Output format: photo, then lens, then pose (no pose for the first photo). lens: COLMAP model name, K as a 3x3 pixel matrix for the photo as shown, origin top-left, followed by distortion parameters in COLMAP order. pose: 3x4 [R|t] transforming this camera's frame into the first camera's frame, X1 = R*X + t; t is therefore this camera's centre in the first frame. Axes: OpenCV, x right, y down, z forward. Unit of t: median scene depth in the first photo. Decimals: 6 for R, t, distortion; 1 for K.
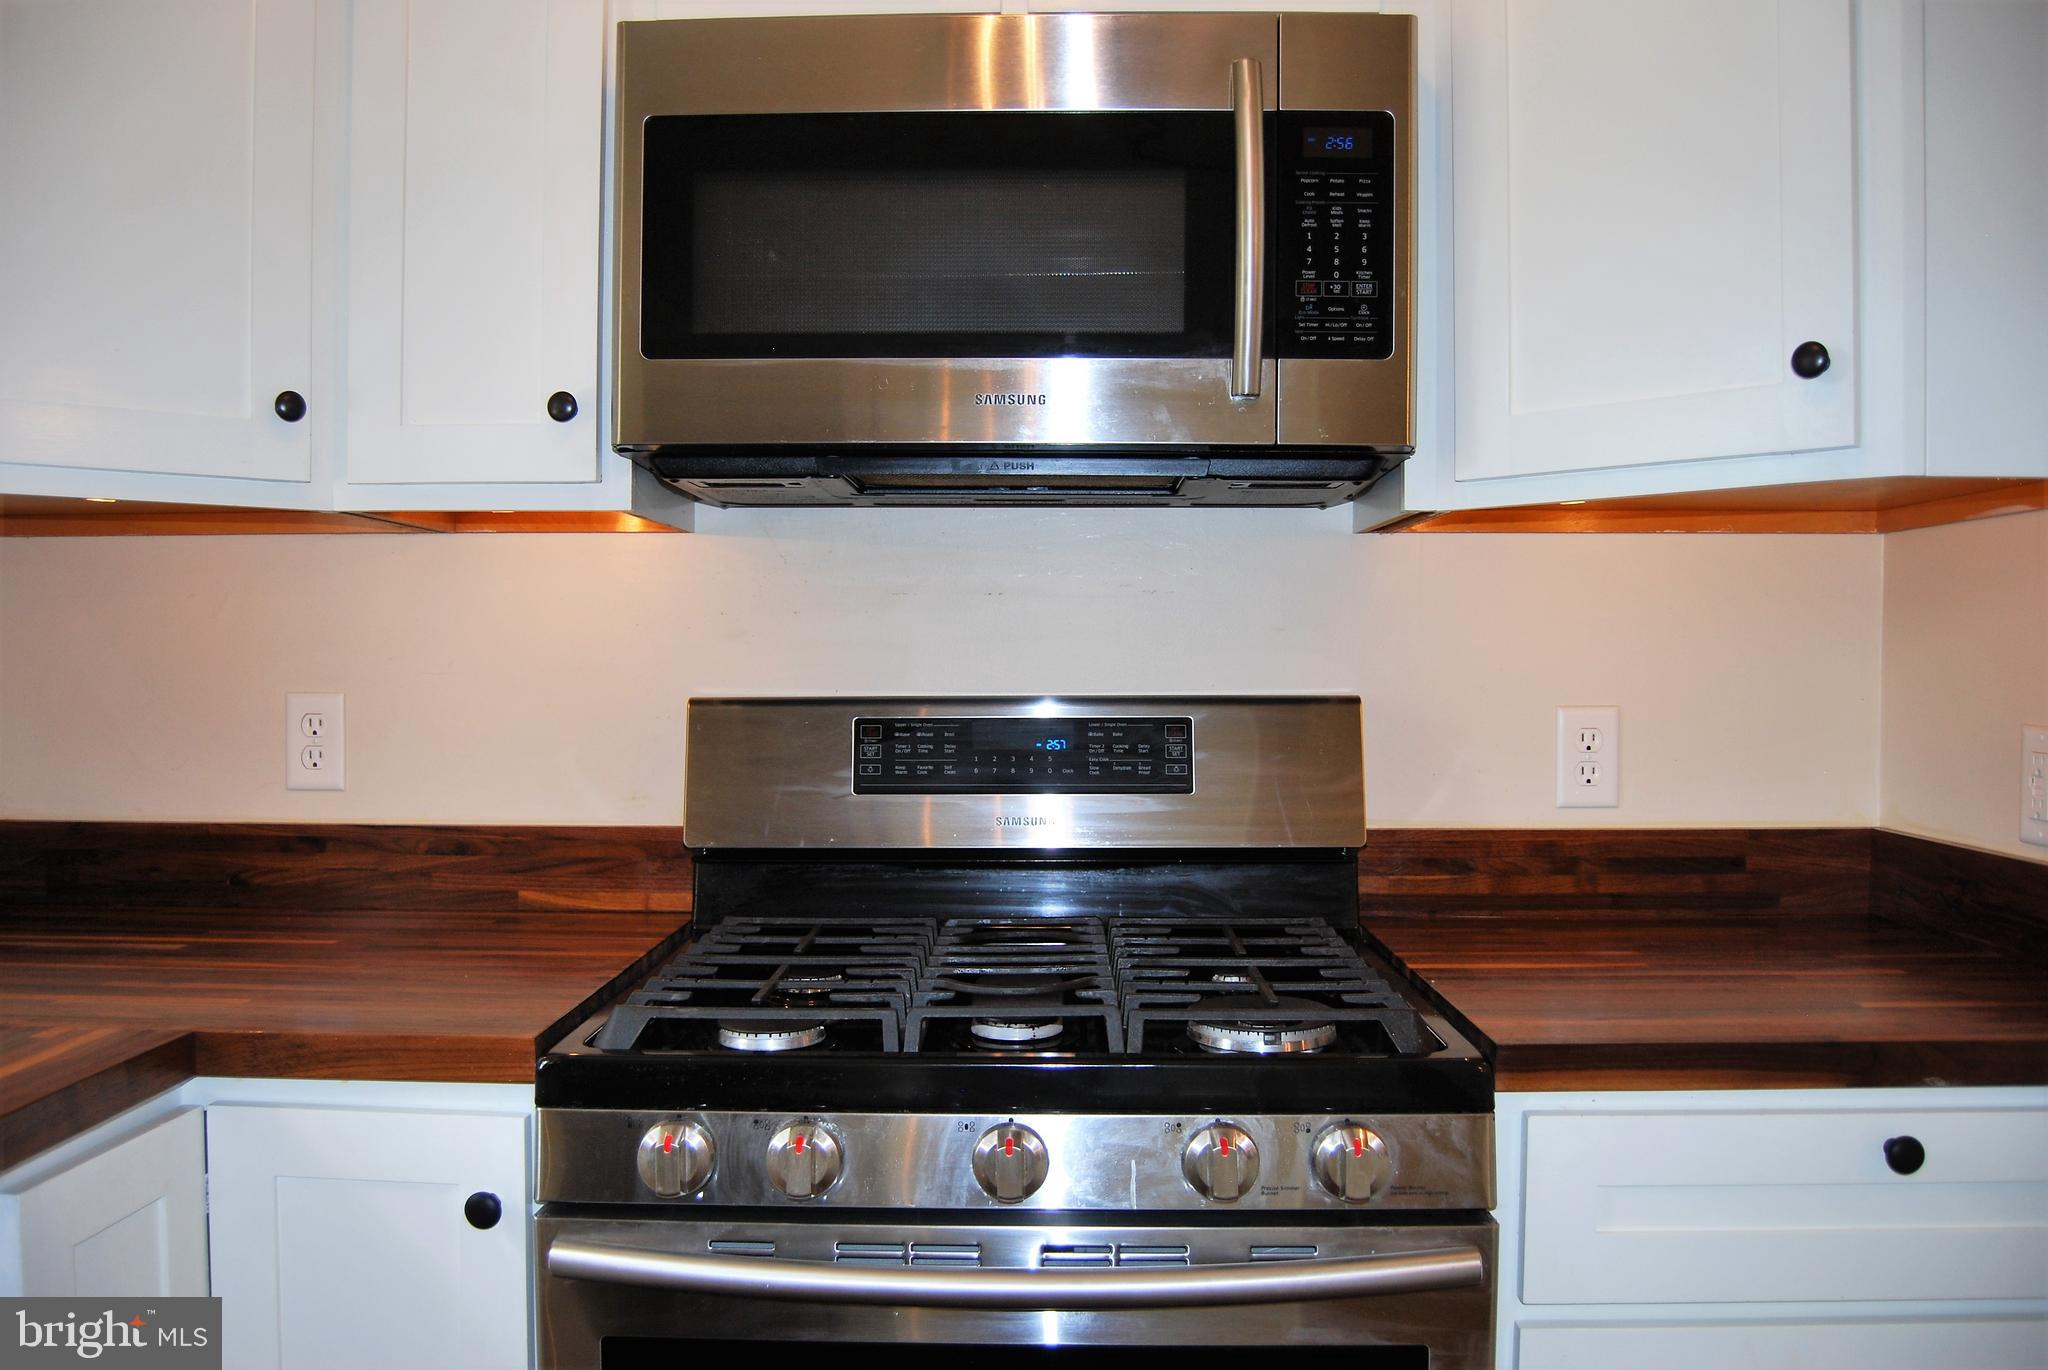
lens RADIAL K [[1605.1, 0, 1010.4], [0, 1605.1, 699.9], [0, 0, 1]] dist [-0.088418, 0.028637]
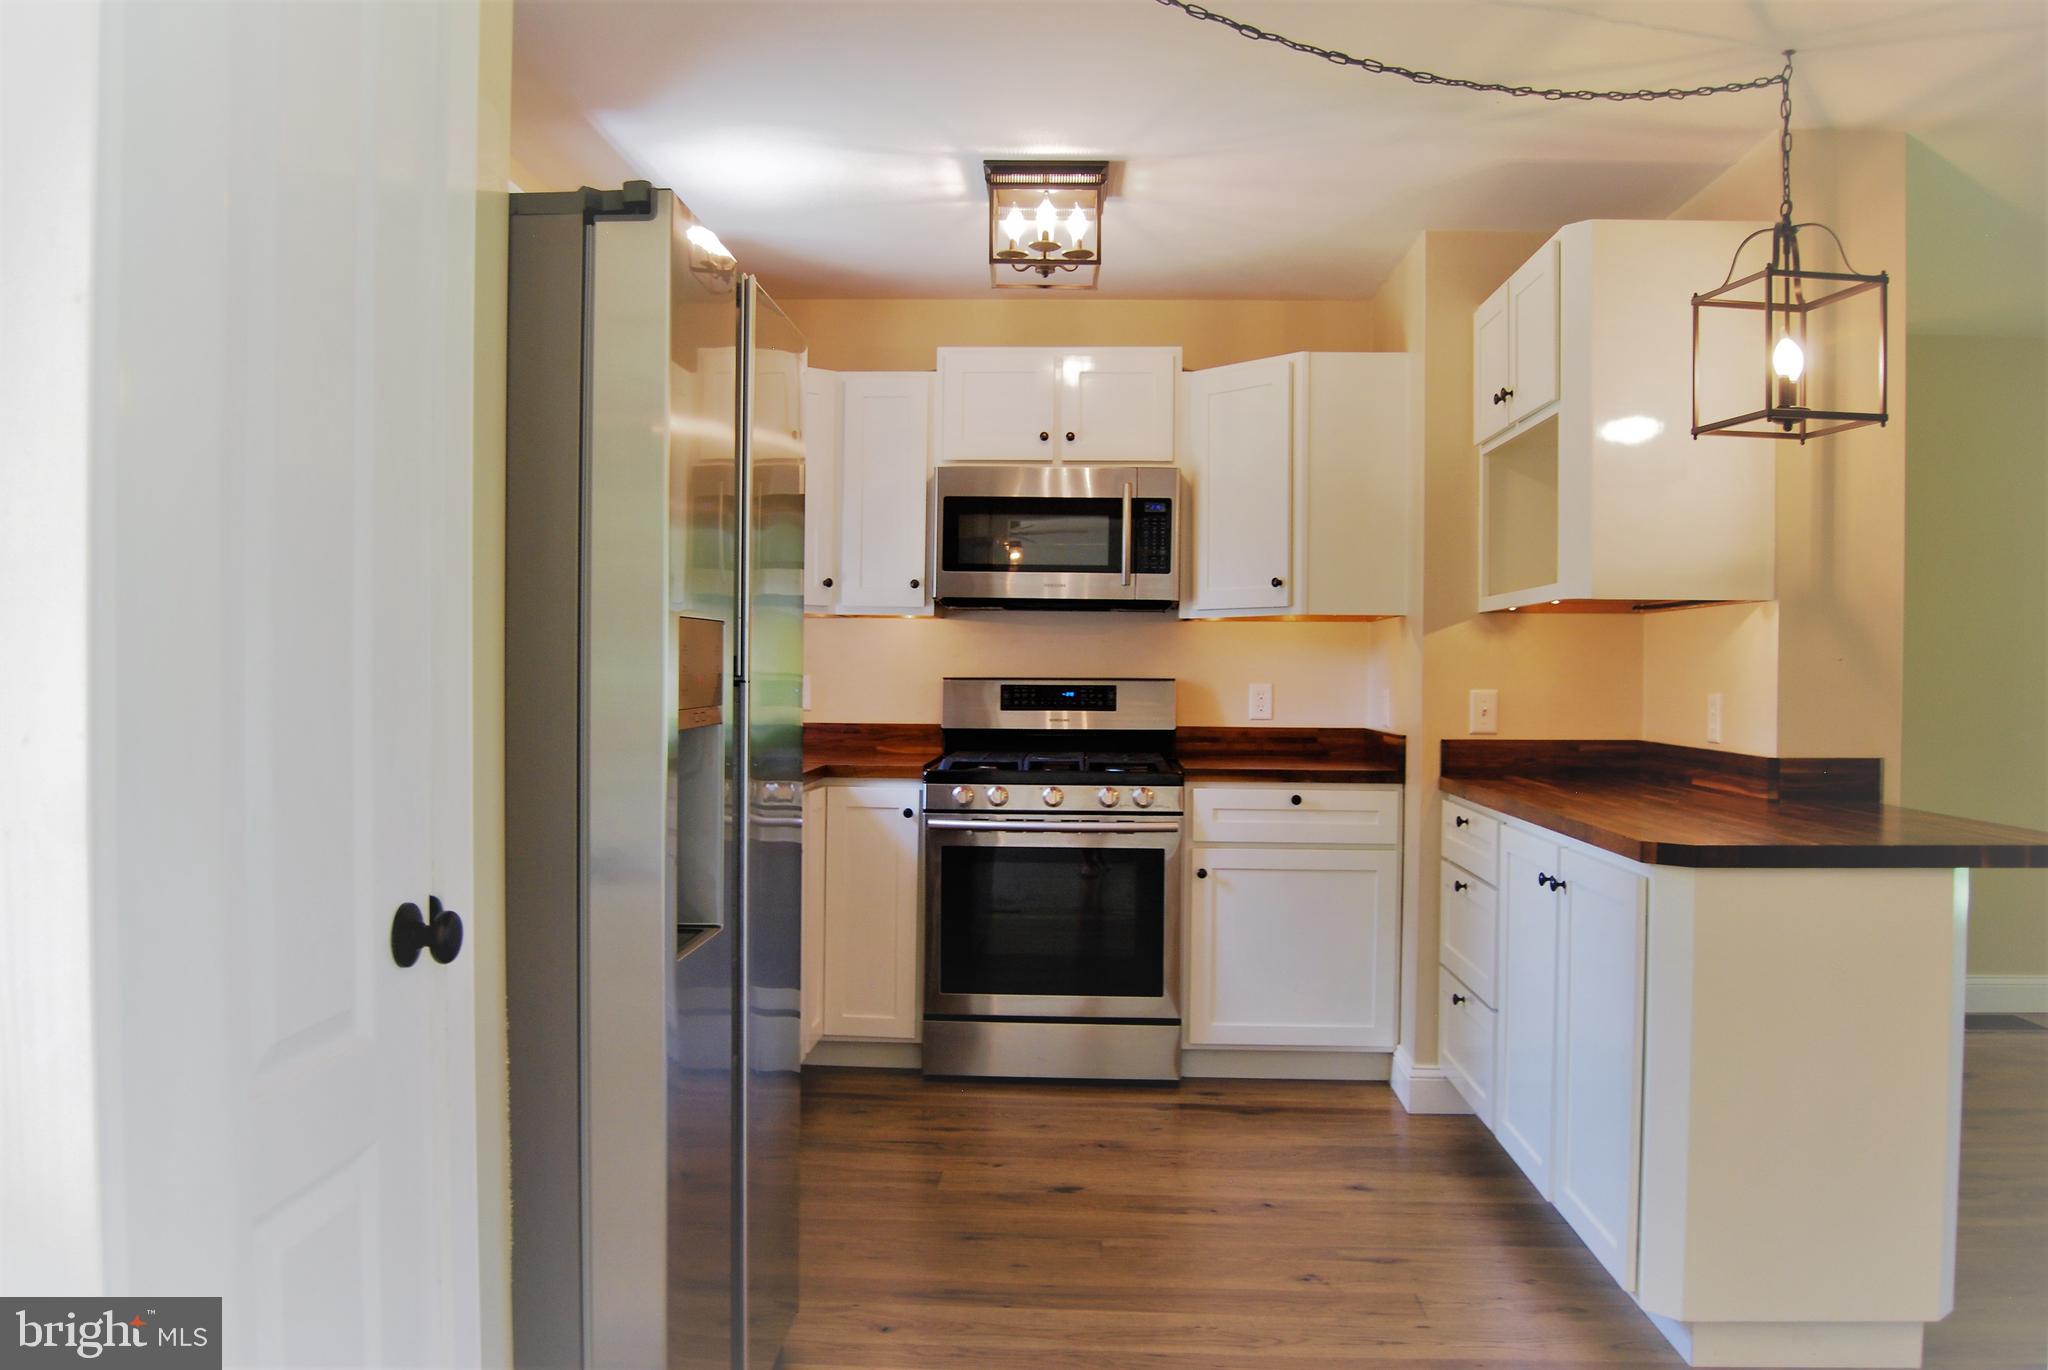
lens RADIAL K [[1605.1, 0, 1010.4], [0, 1605.1, 699.9], [0, 0, 1]] dist [-0.088418, 0.028637]
pose [[0.999517, 0.008976, -0.029750, 0.008813], [-0.009261, 0.999912, -0.009456, 0.077123], [0.029662, 0.009727, 0.999513, -2.212308]]
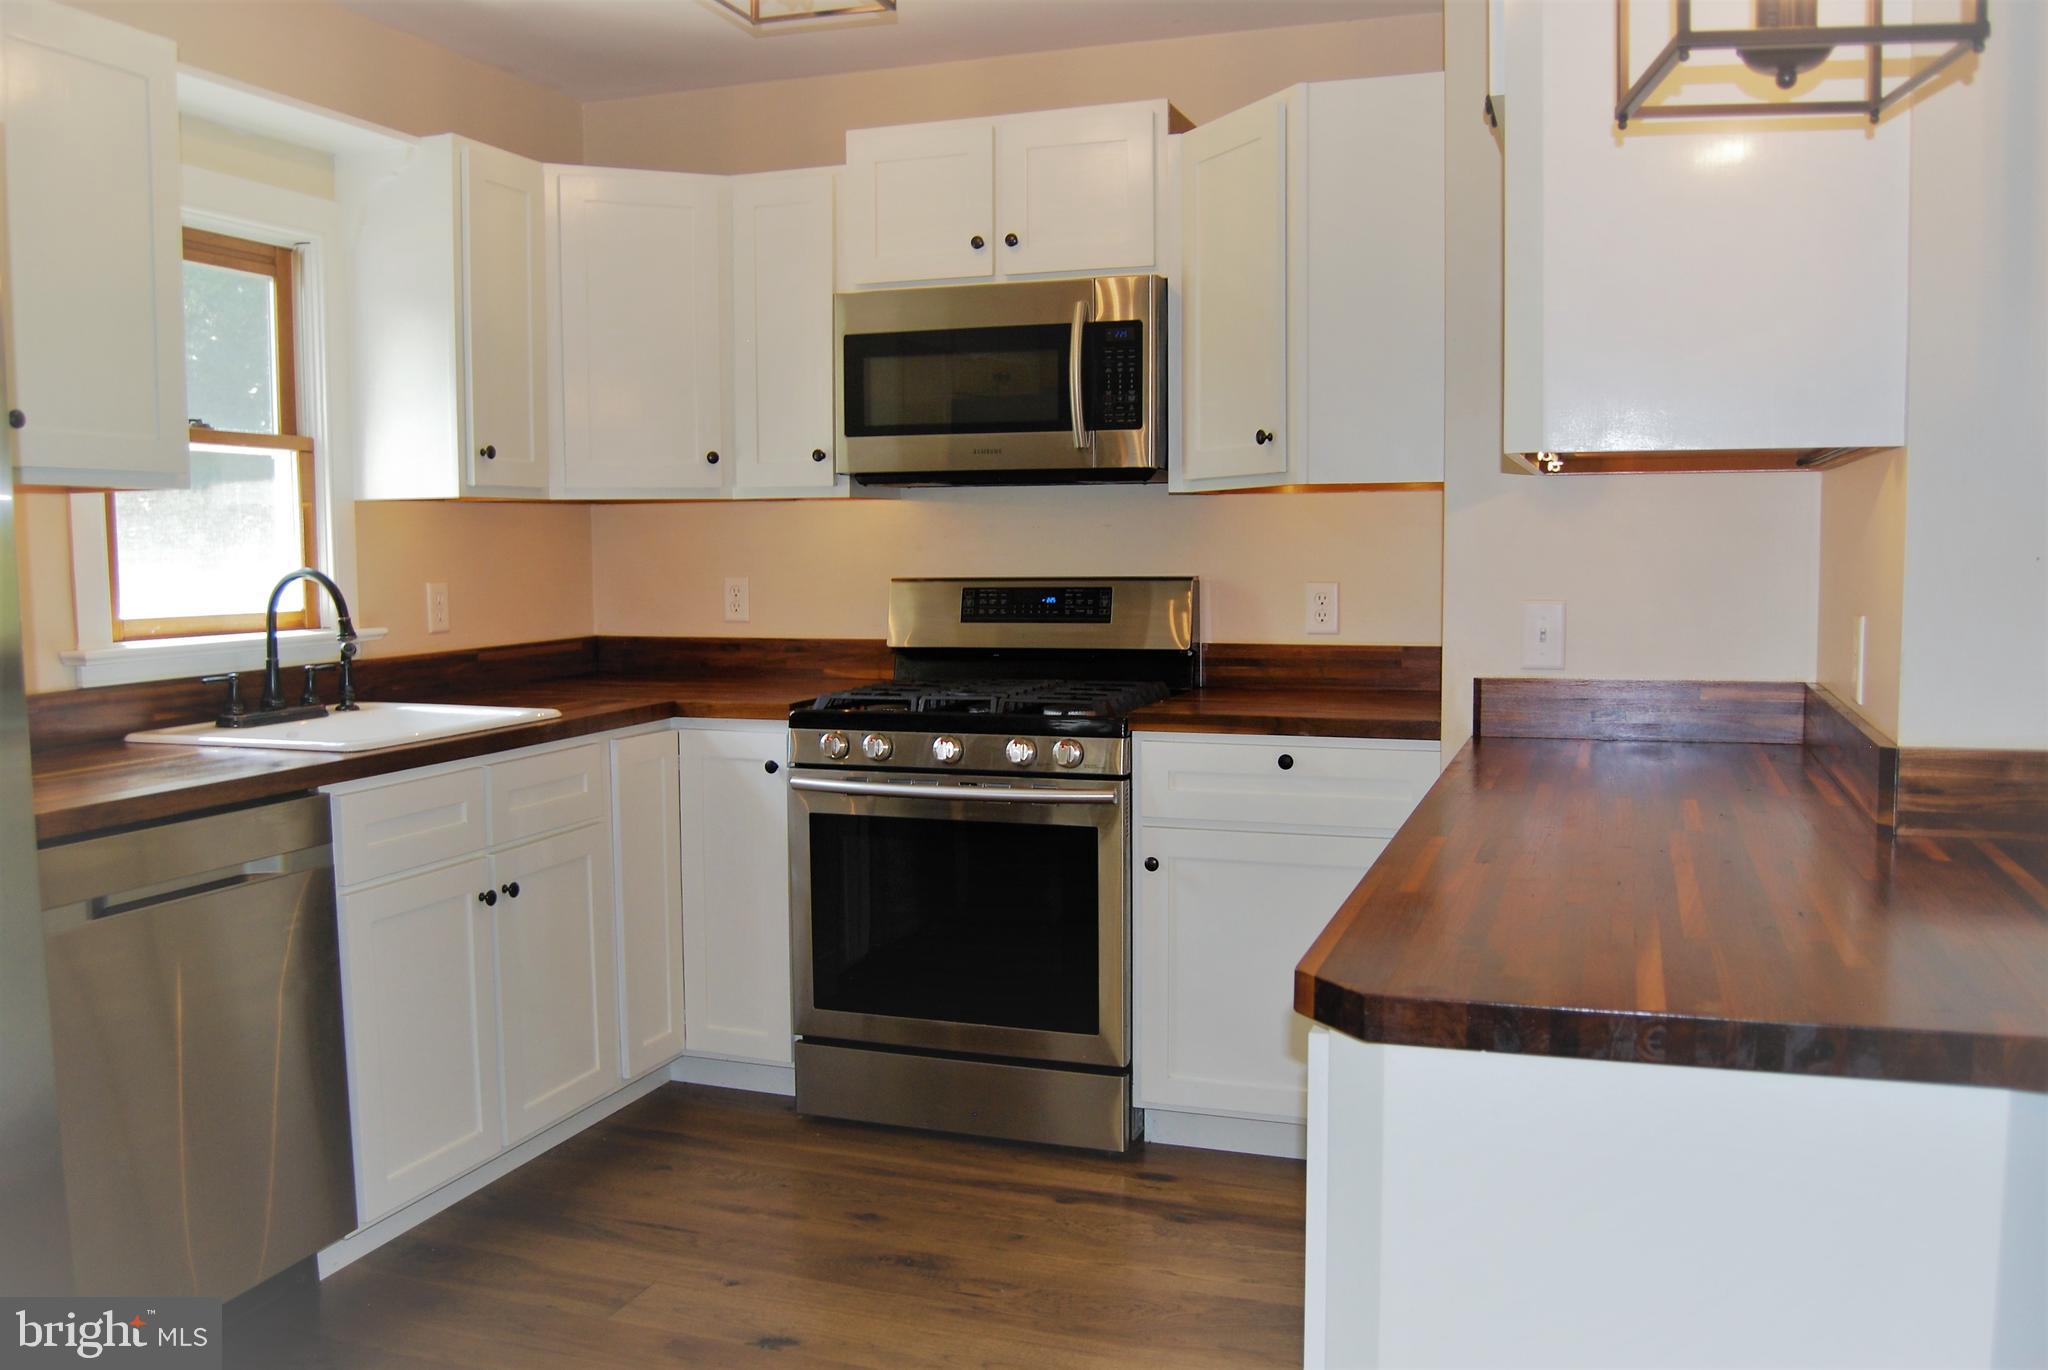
lens RADIAL K [[1706.7, 0, 1000.3], [0, 1706.7, 694.7], [0, 0, 1]] dist [-0.088936, 0.063739]
pose [[0.946886, 0.020126, -0.320940, 0.799218], [0.000695, 0.997909, 0.064628, 0.008356], [0.321570, -0.061419, 0.944892, -1.337688]]
